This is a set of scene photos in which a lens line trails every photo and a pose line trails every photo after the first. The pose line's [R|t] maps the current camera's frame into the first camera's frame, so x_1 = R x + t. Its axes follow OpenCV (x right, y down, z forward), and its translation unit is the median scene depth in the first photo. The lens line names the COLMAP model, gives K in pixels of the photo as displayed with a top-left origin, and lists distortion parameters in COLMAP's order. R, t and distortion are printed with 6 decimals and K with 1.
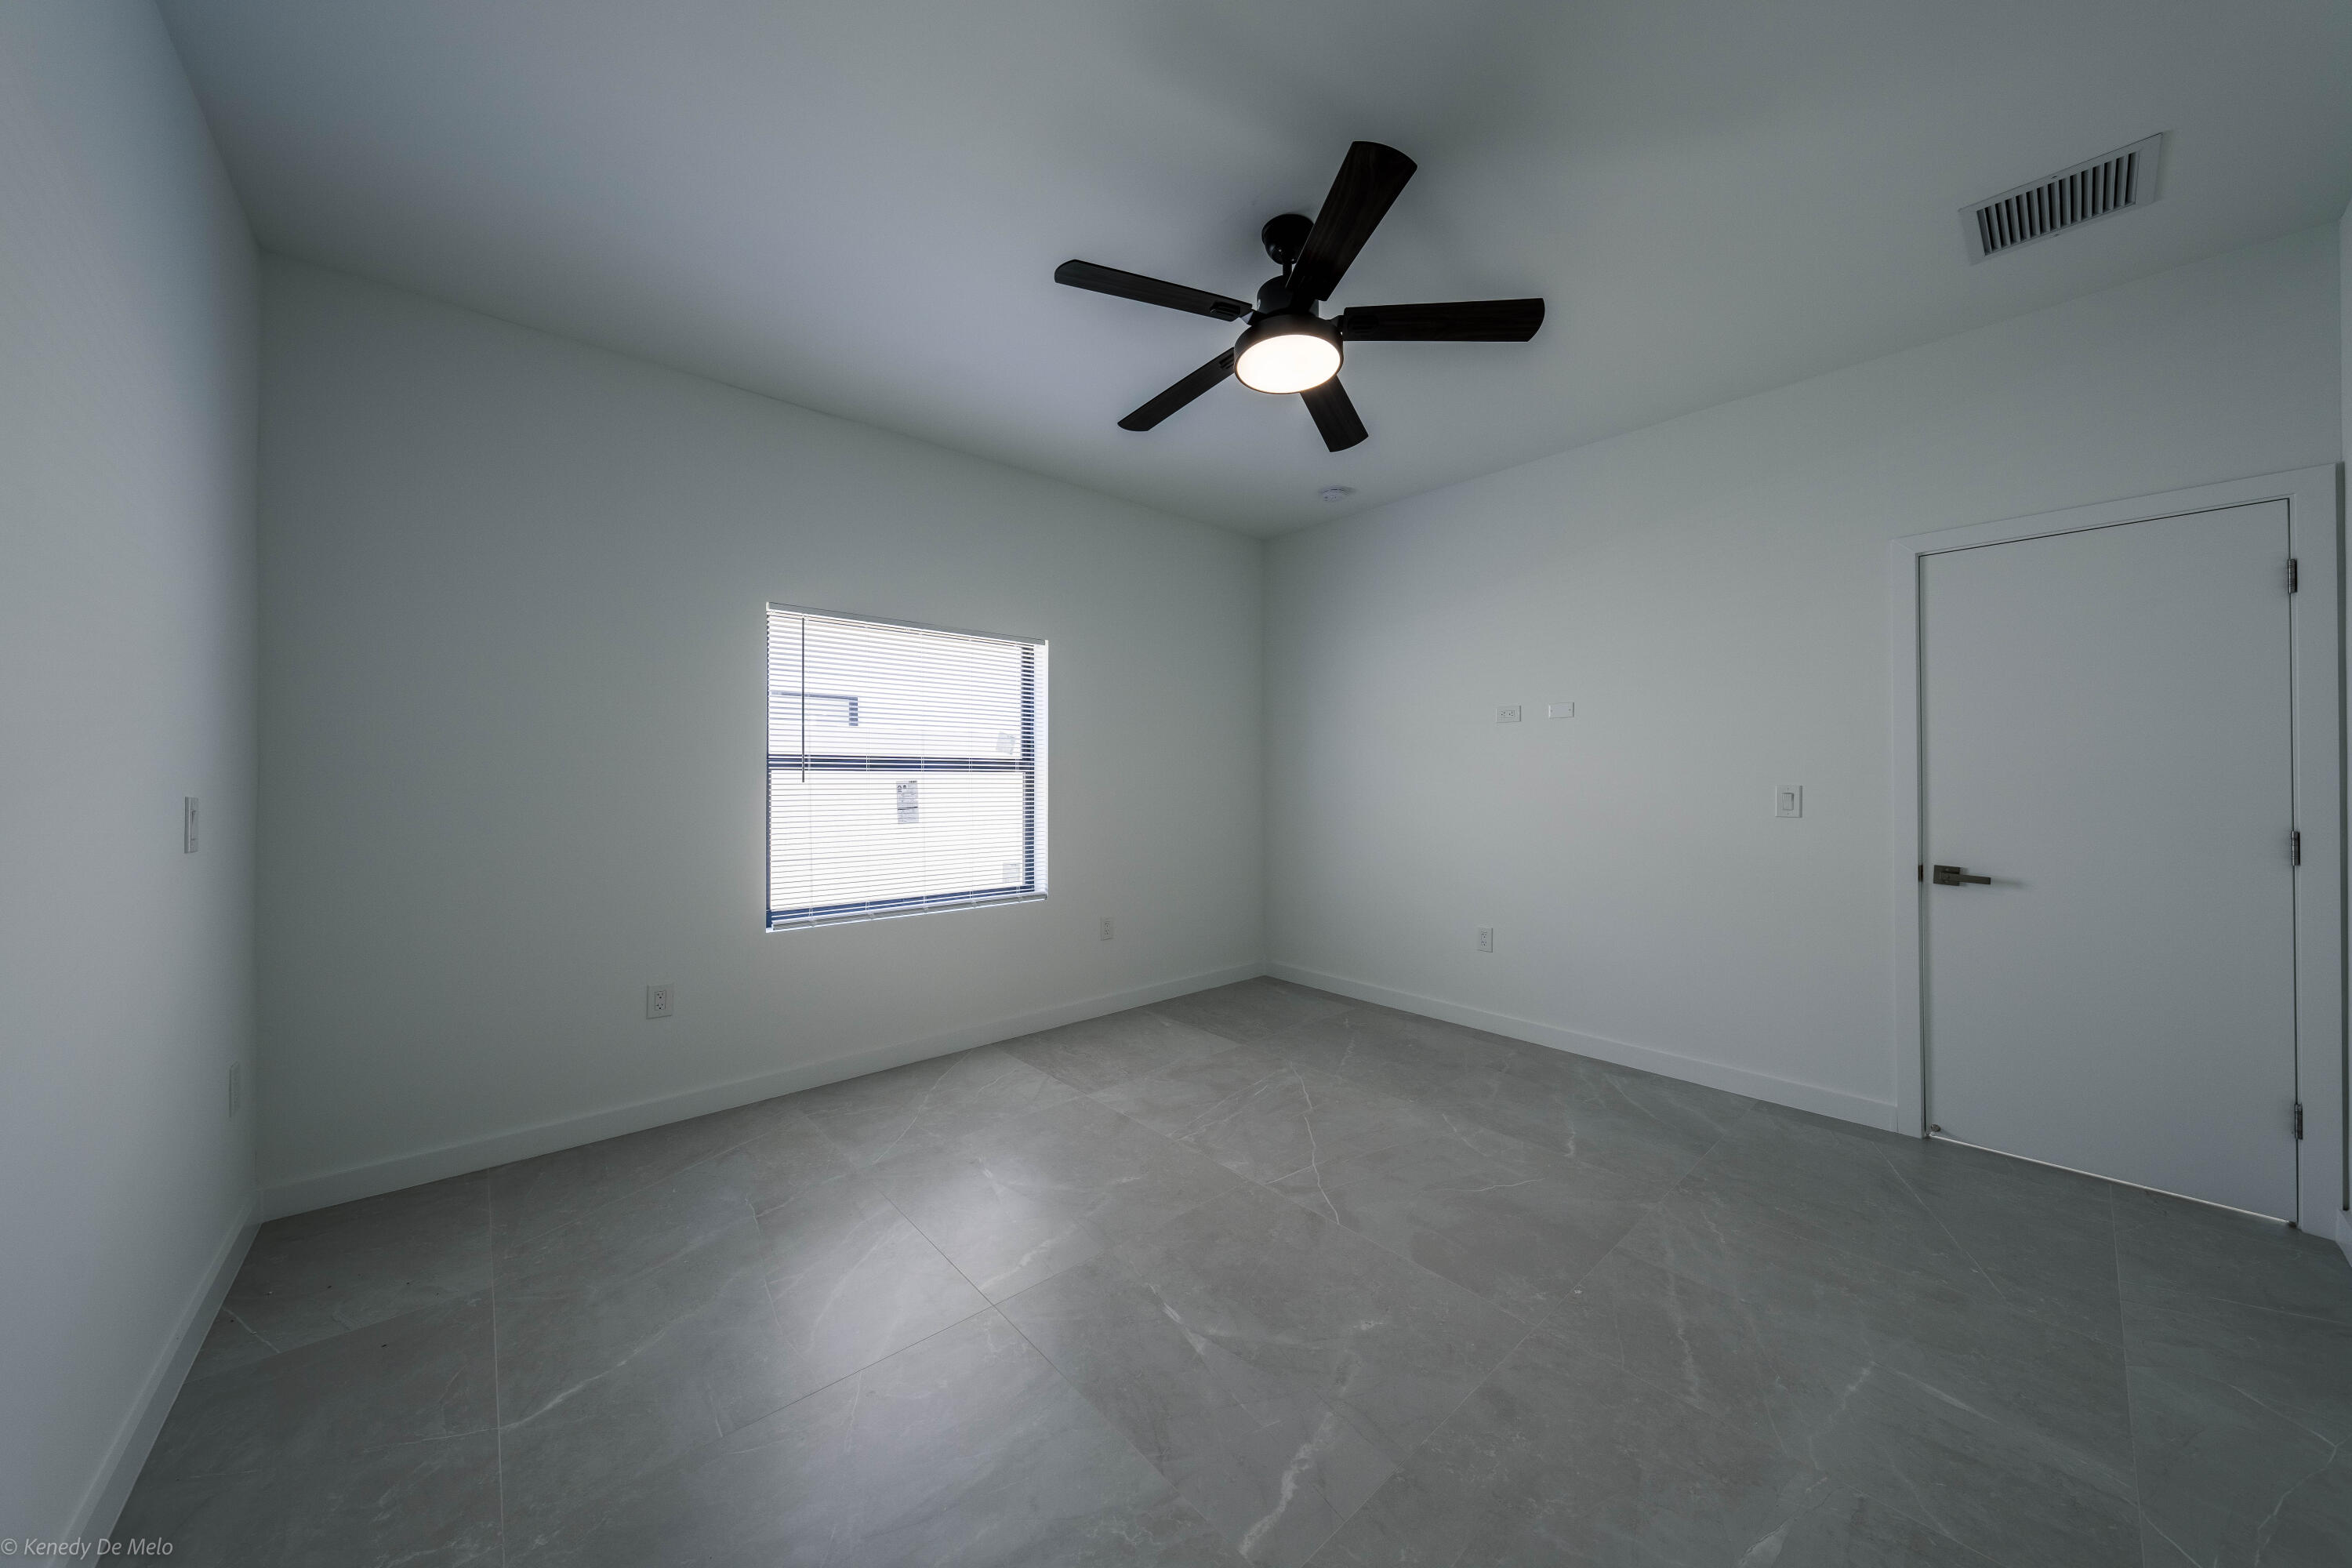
lens RADIAL K [[789.0, 0, 1185.7], [0, 789.0, 778.7], [0, 0, 1]] dist [-0.001886, -0.000308]
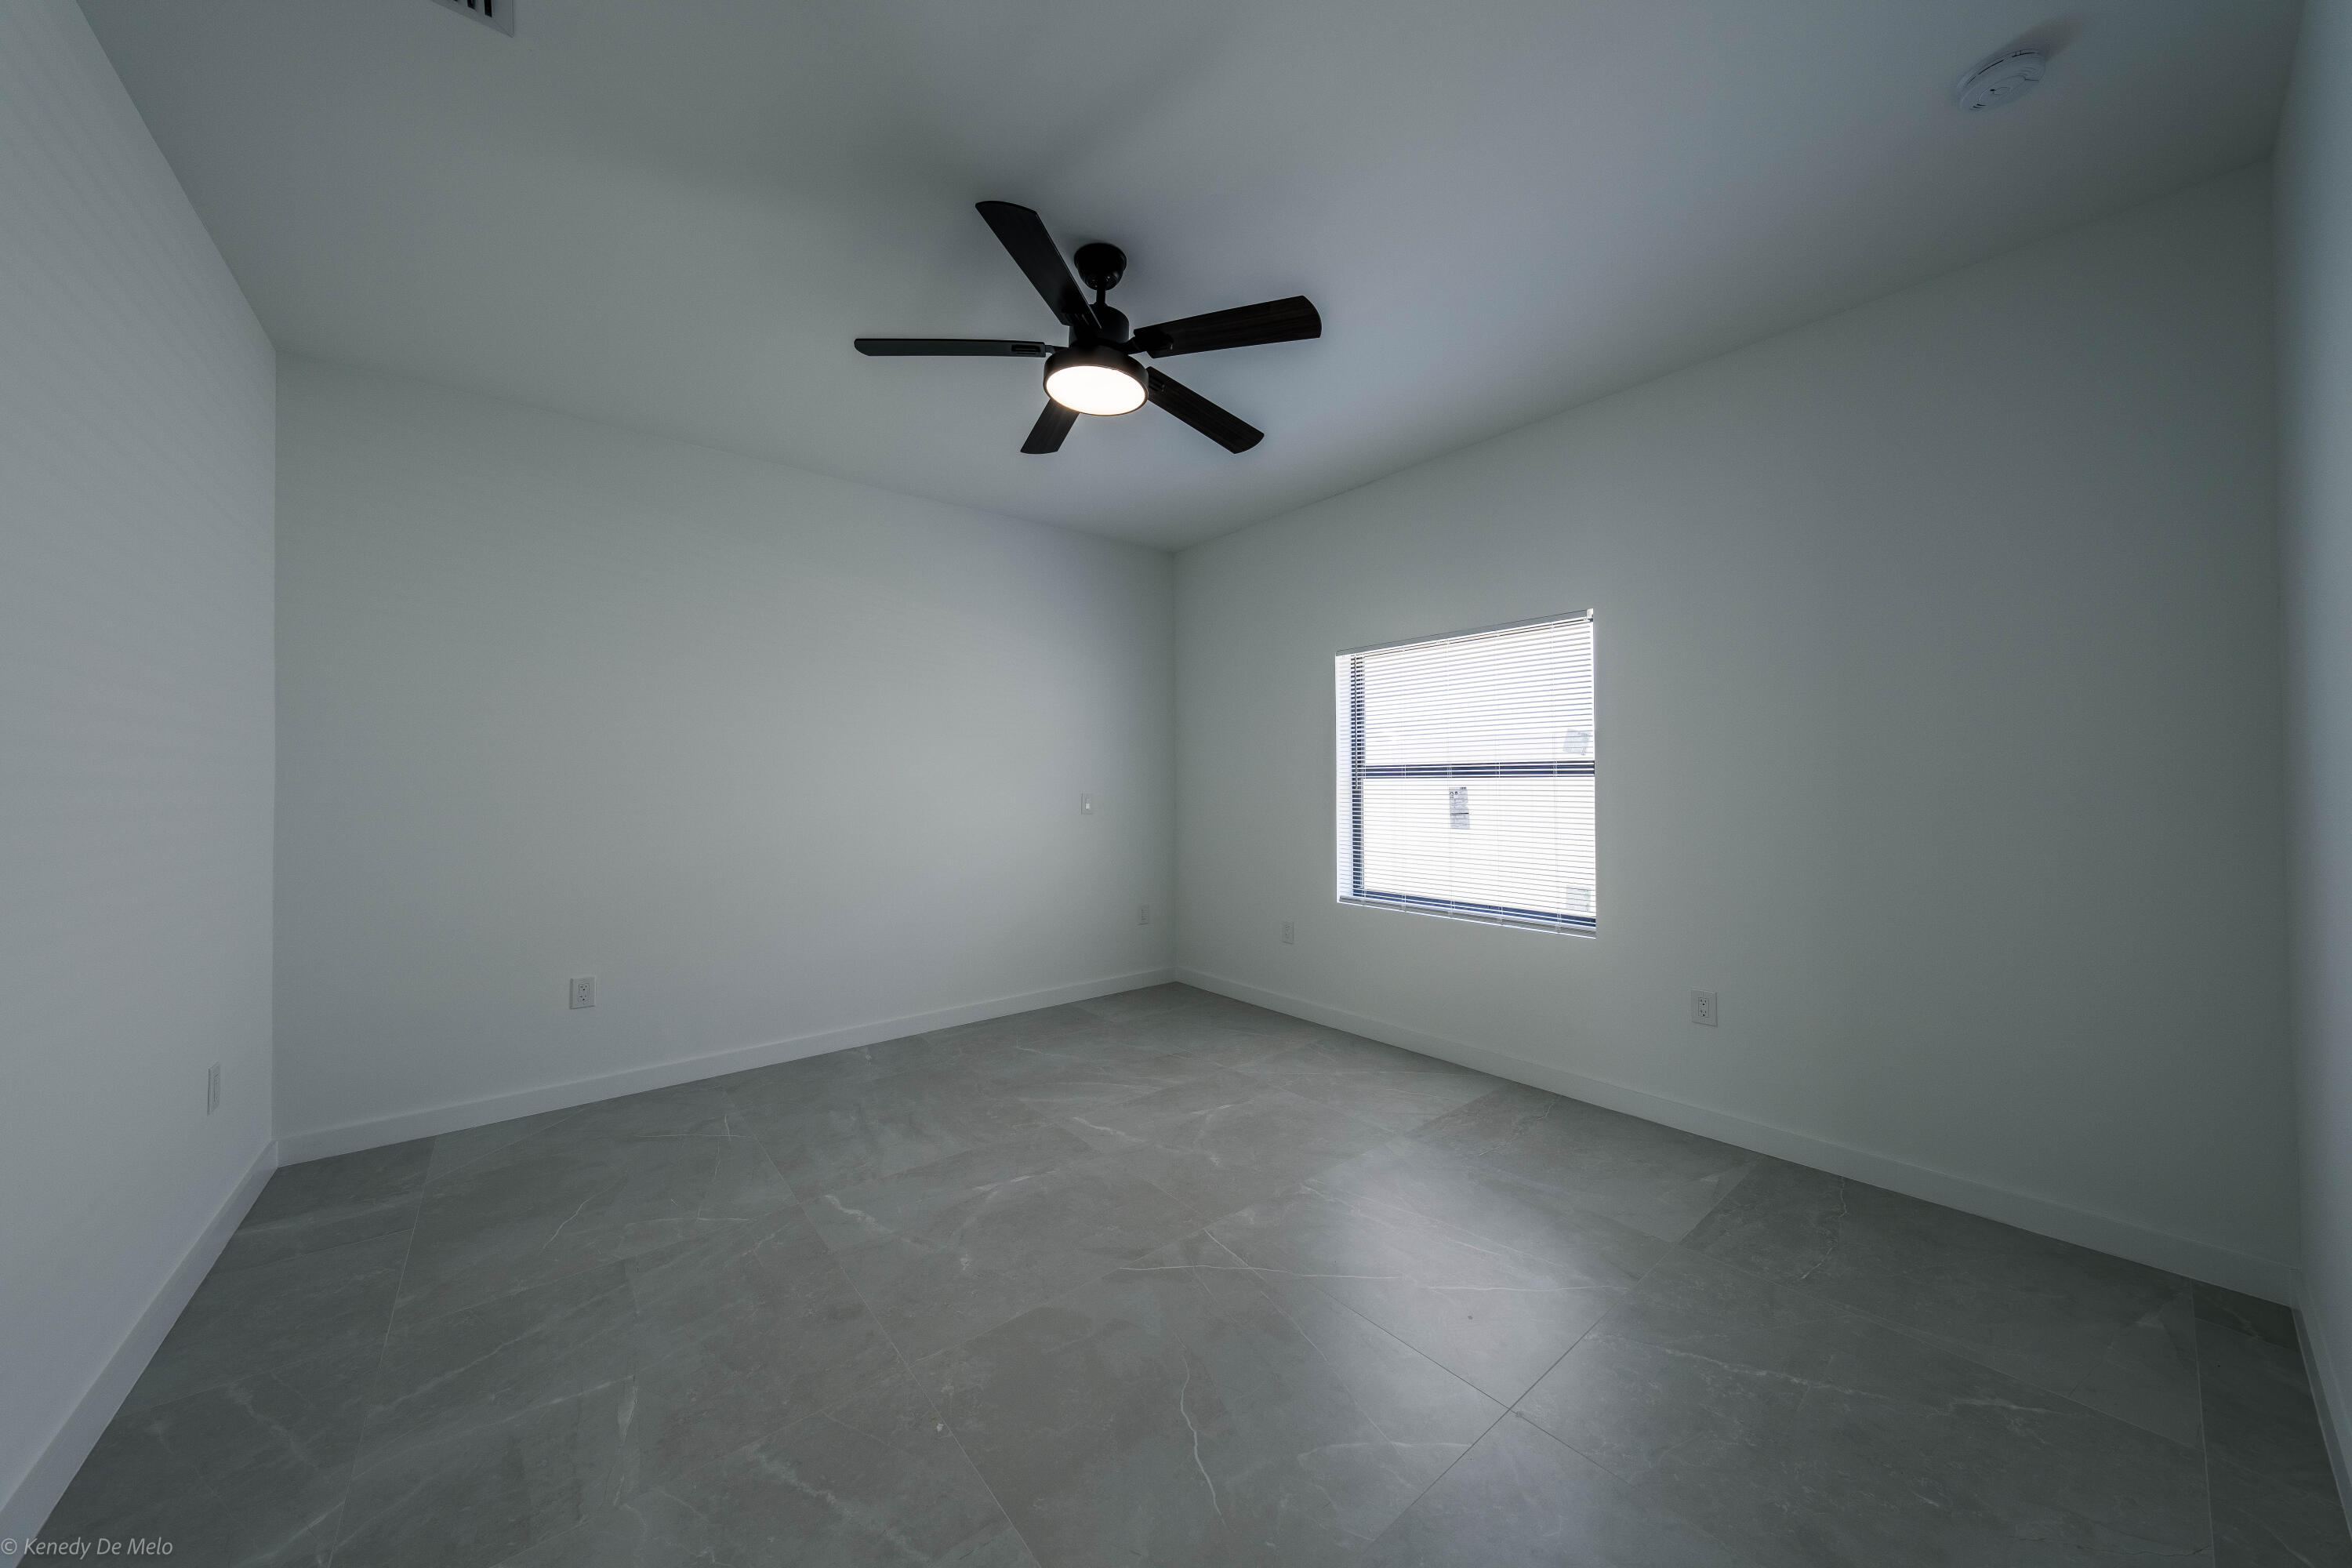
lens RADIAL K [[797.2, 0, 1179.6], [0, 797.2, 776.3], [0, 0, 1]] dist [0.000576, -0.000216]
pose [[-0.038365, -0.008052, -0.999231, 0.771072], [0.006572, 0.999944, -0.008311, -0.005599], [0.999242, -0.006886, -0.038310, 0.753079]]
